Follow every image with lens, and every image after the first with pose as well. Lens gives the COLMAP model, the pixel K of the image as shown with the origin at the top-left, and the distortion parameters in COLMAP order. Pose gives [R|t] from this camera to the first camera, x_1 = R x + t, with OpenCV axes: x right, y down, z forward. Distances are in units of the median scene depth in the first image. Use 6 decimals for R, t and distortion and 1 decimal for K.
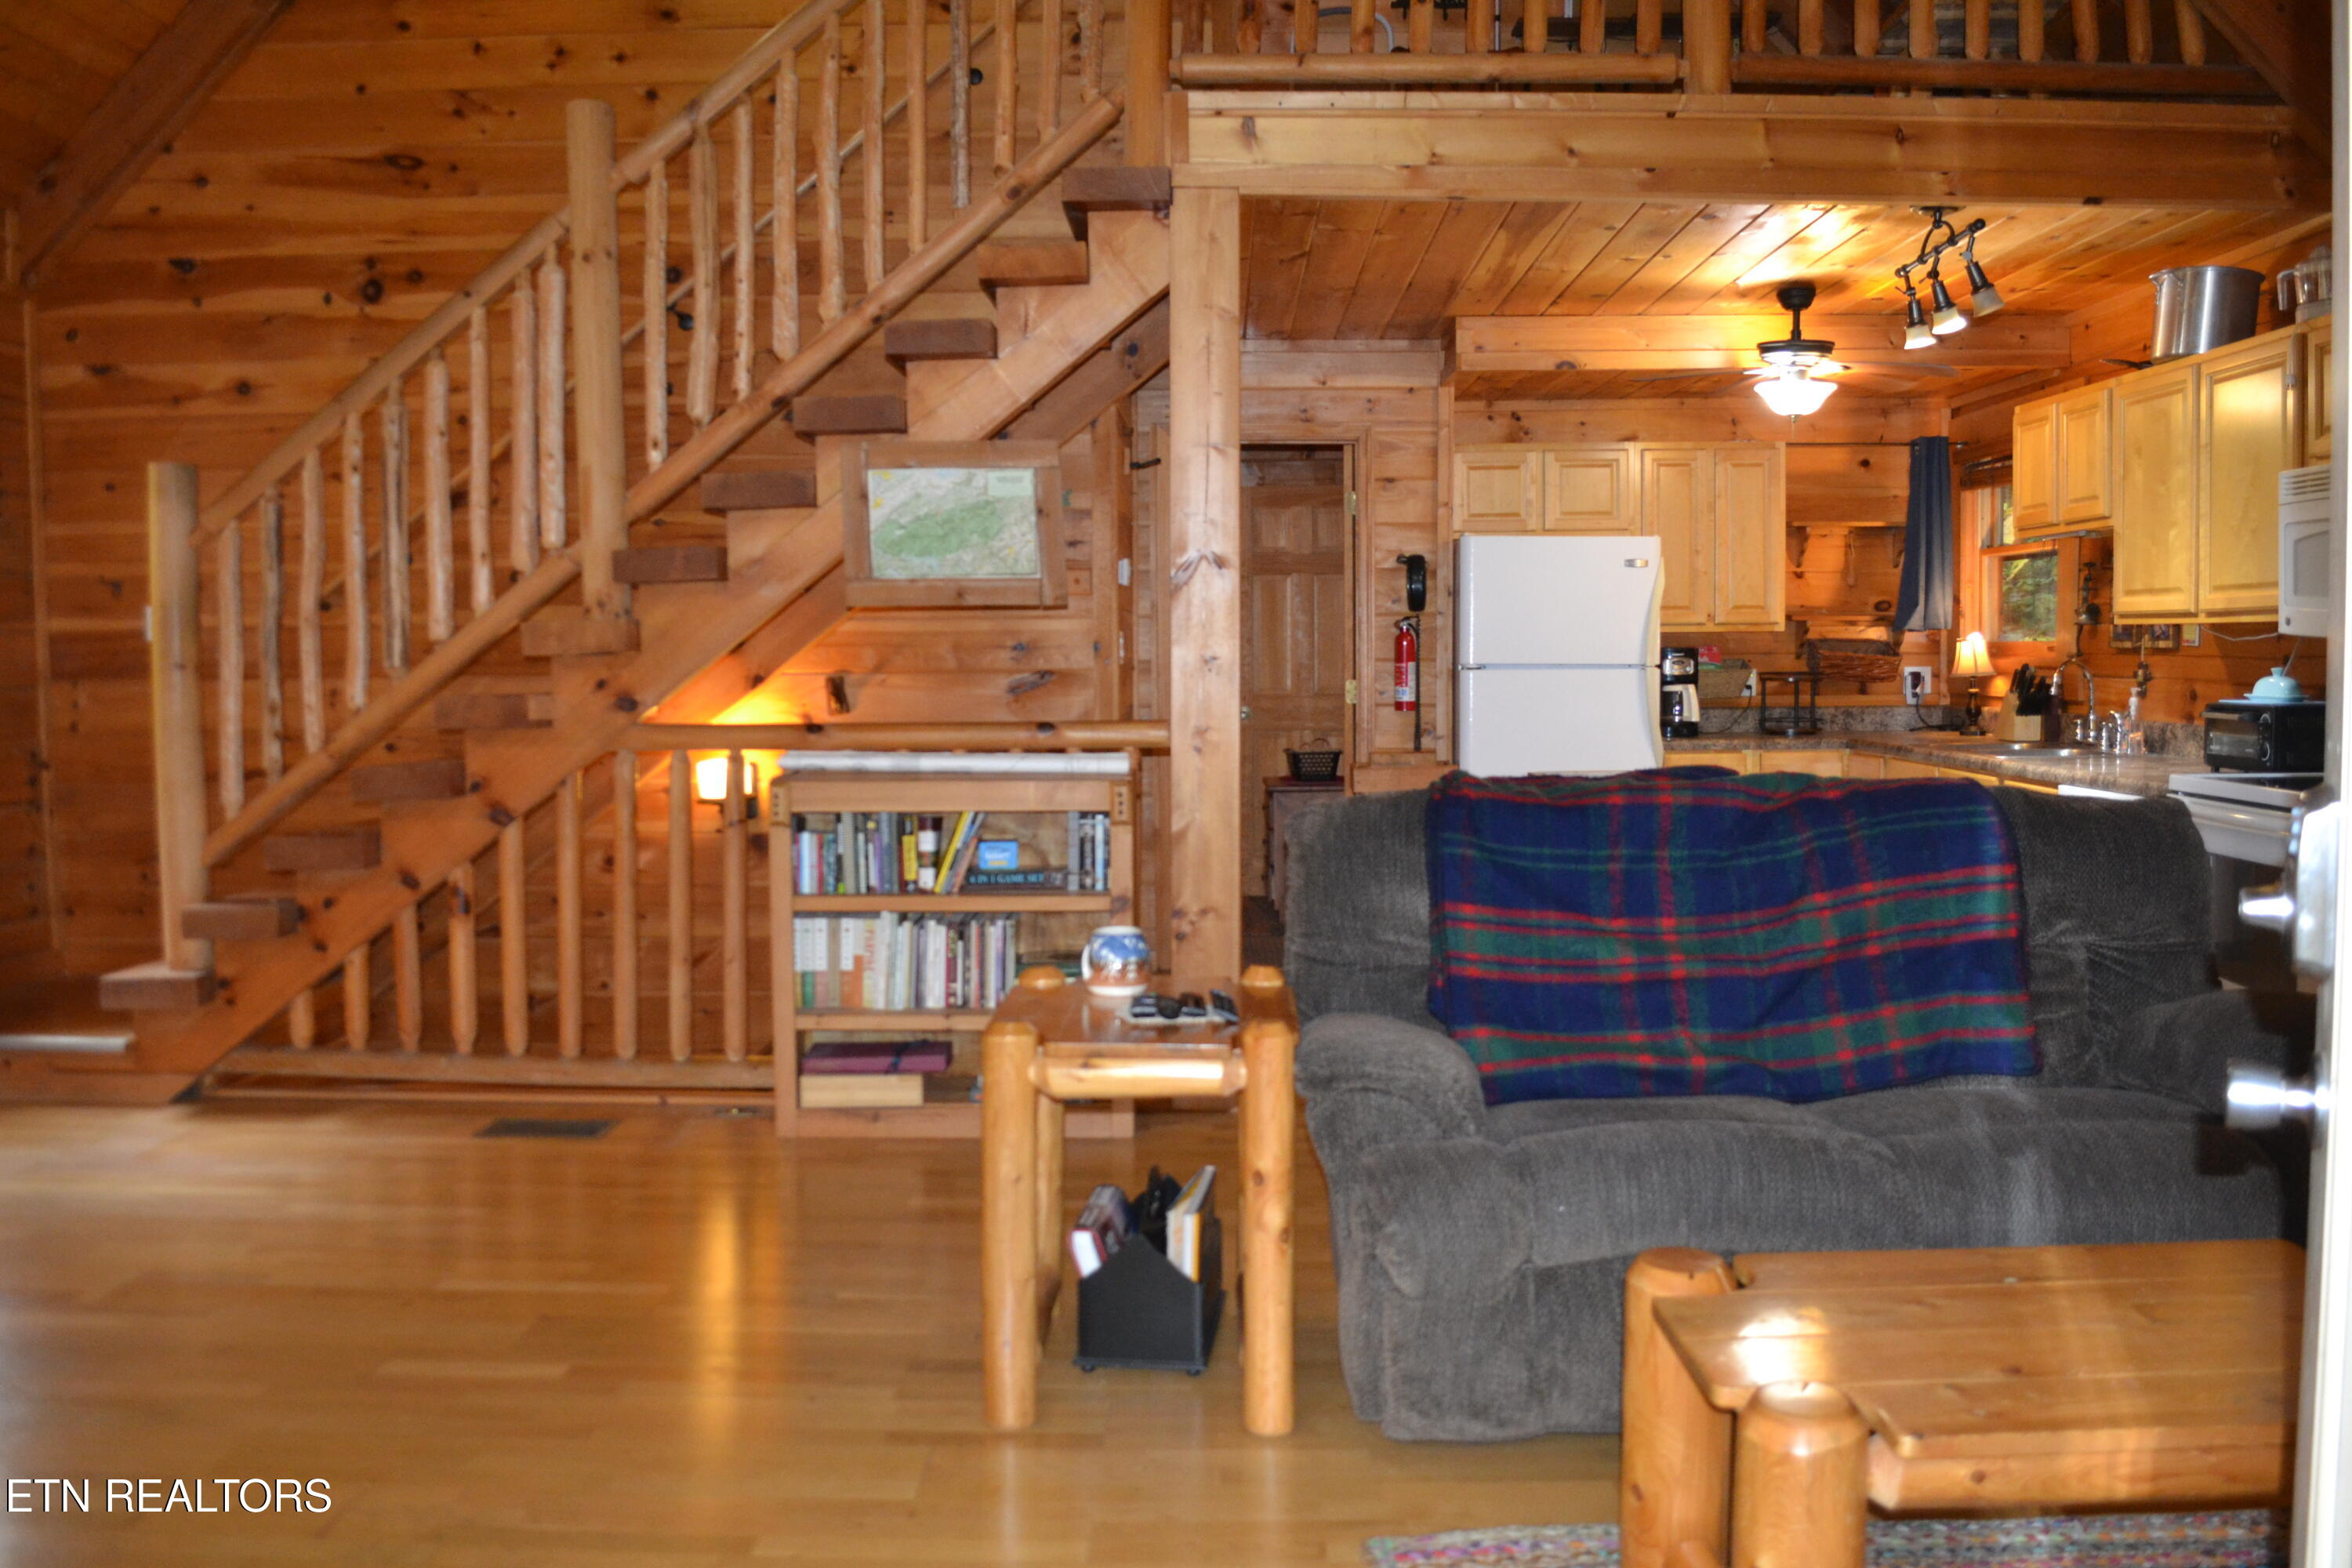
lens RADIAL K [[1906.0, 0, 1194.8], [0, 1906.0, 748.5], [0, 0, 1]] dist [-0.082431, 0.008874]
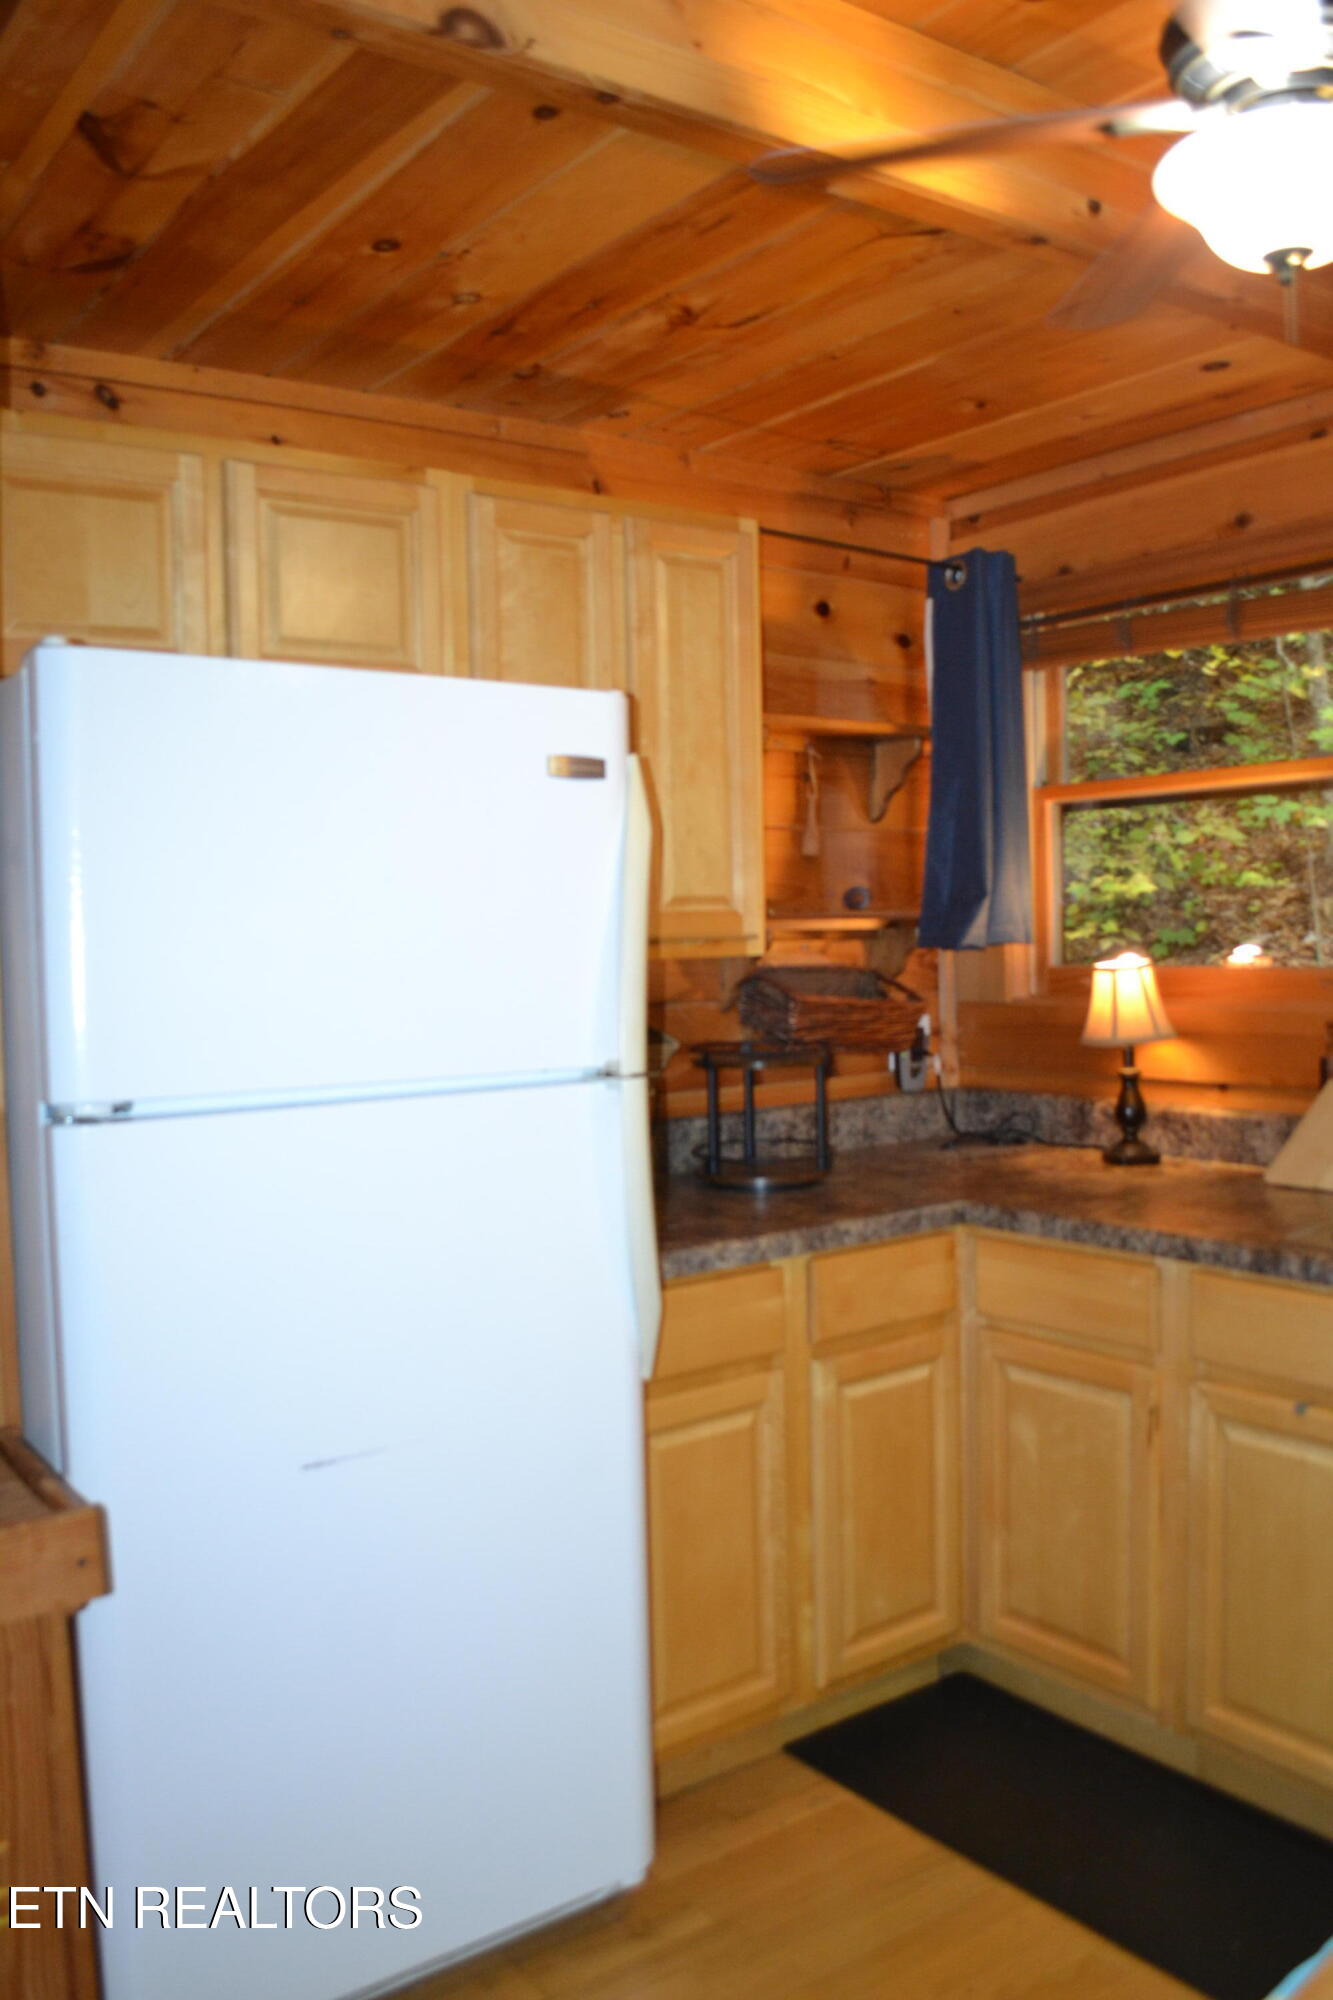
lens RADIAL K [[1620.8, 0, 663.8], [0, 1620.8, 1001.3], [0, 0, 1]] dist [-0.082431, 0.008874]
pose [[0.794397, -0.036426, 0.606306, 0.069075], [0.049911, 0.998739, -0.005393, -0.053635], [-0.605345, 0.034546, 0.795213, 0.759055]]
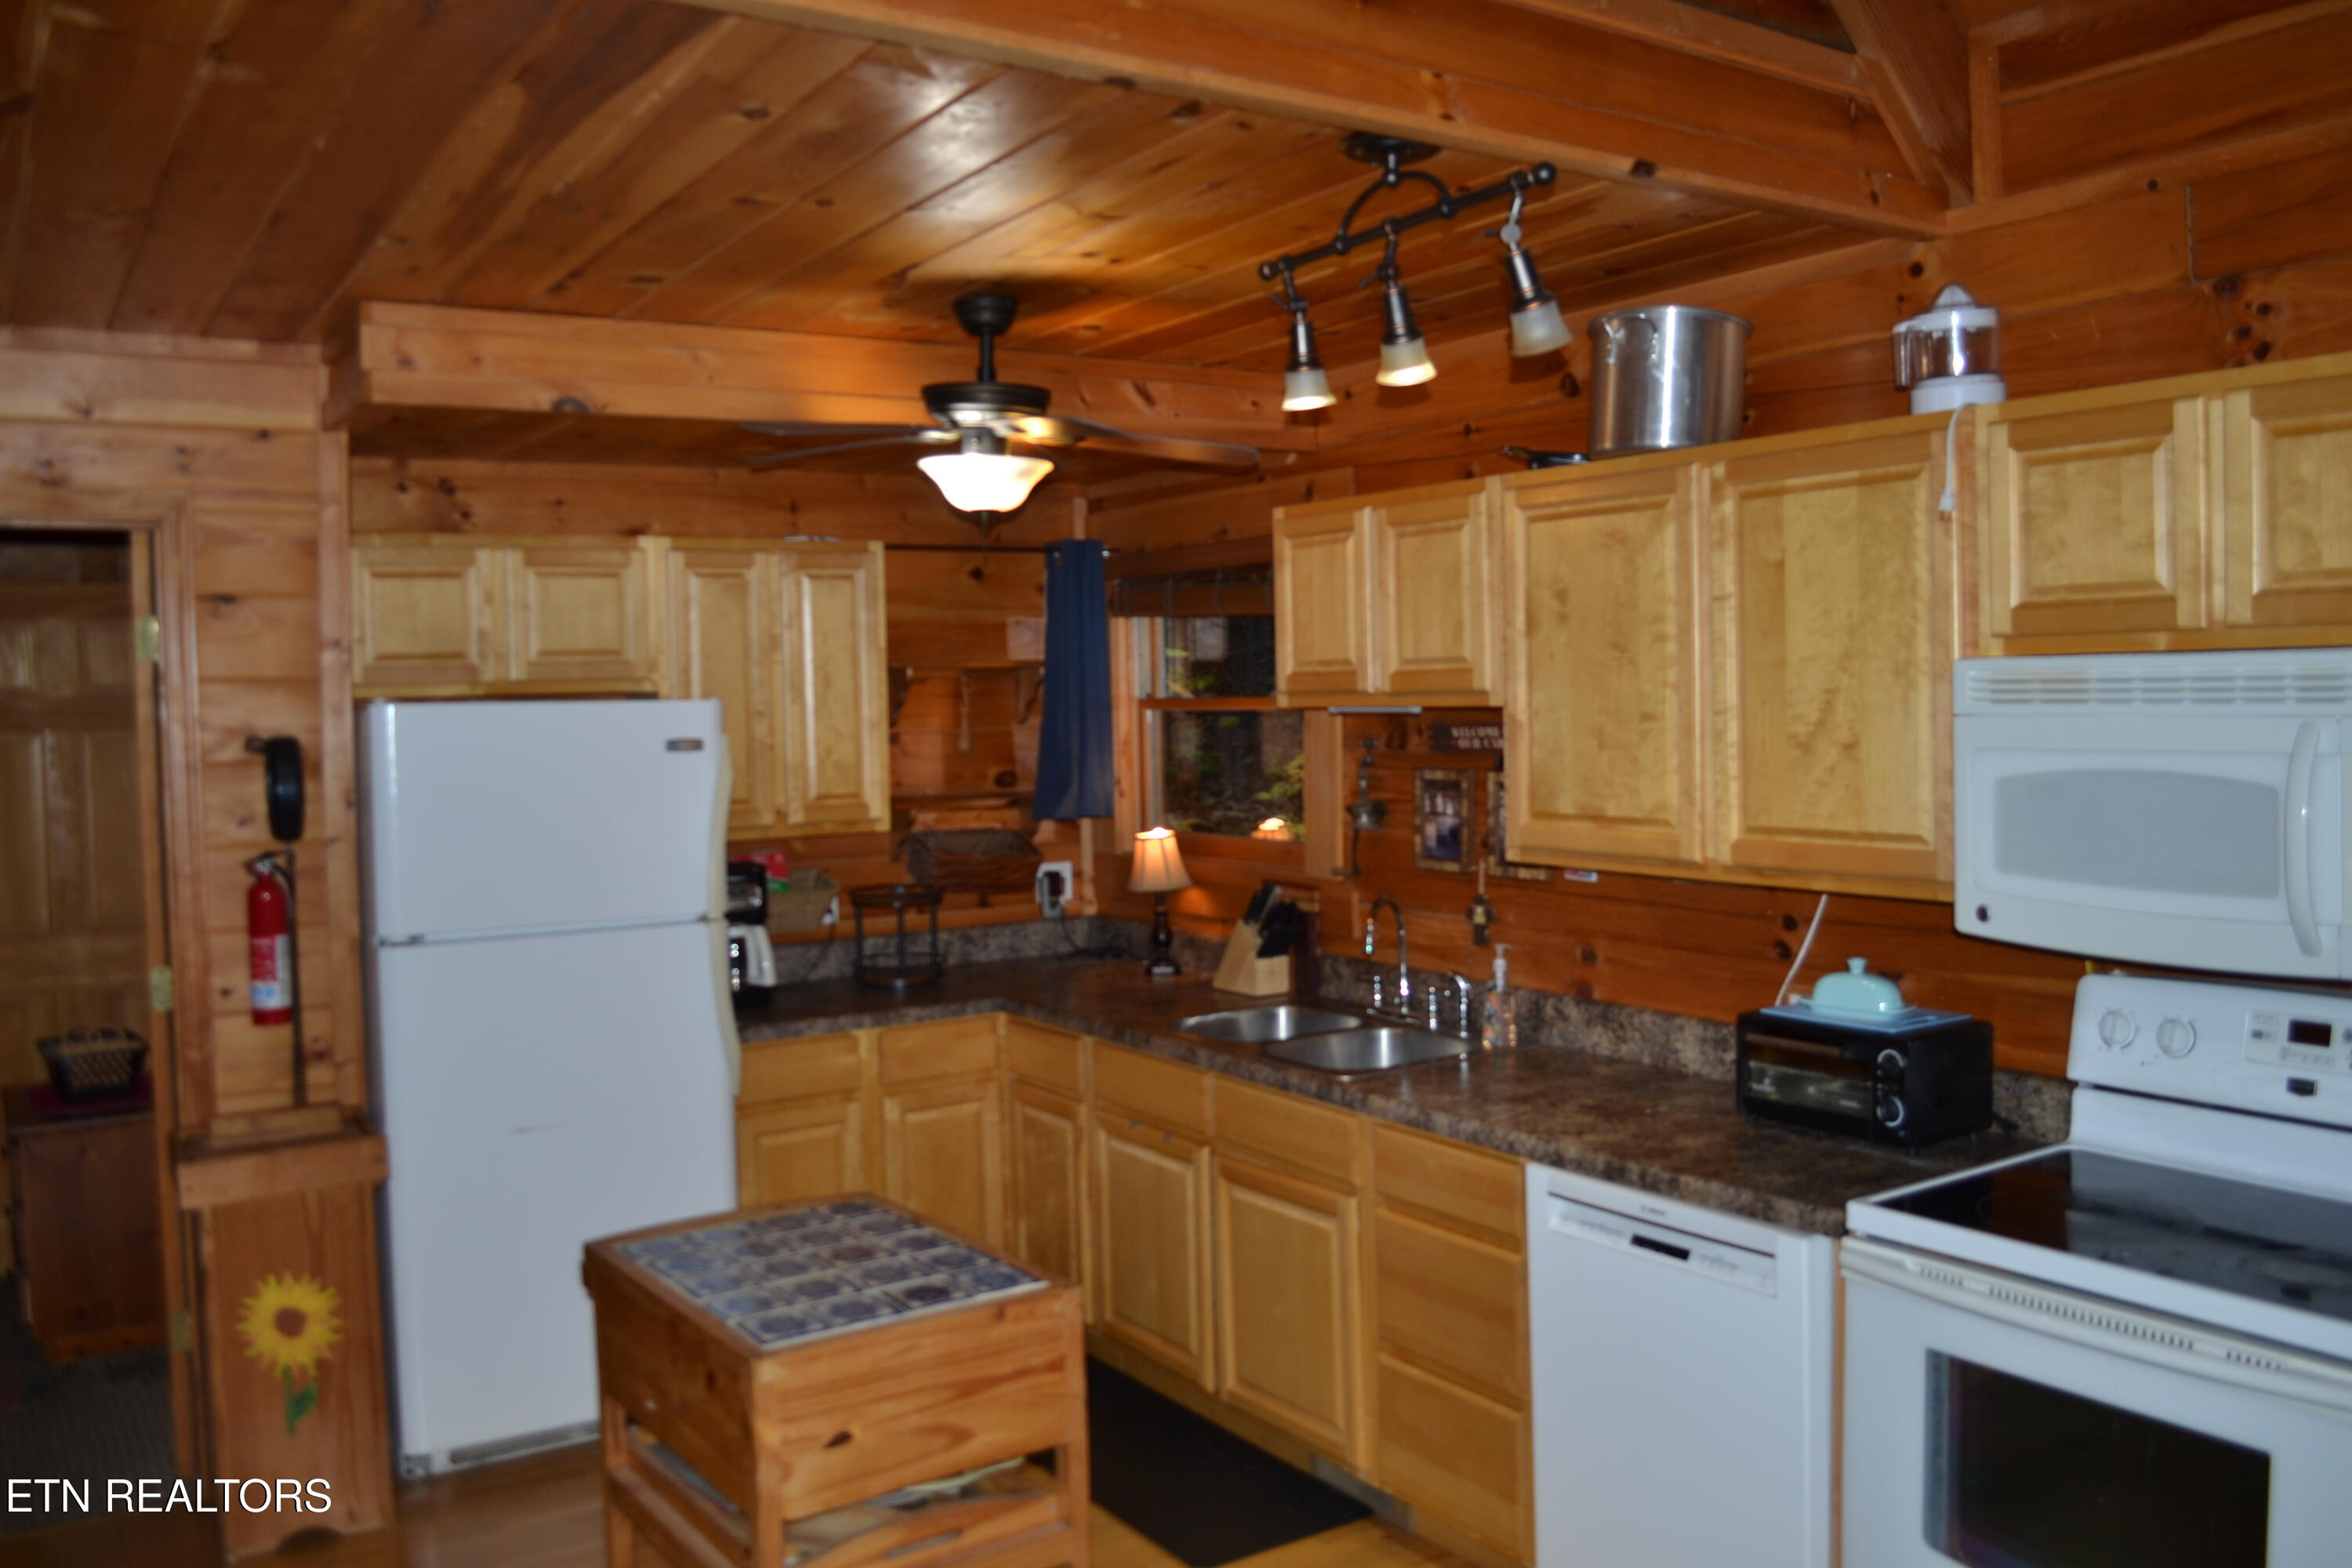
lens RADIAL K [[1906.0, 0, 1217.4], [0, 1906.0, 768.1], [0, 0, 1]] dist [-0.082431, 0.008874]
pose [[0.821923, -0.032259, 0.568685, 0.032708], [0.044734, 0.998967, -0.007987, -0.077960], [-0.567839, 0.032004, 0.822517, 0.415749]]
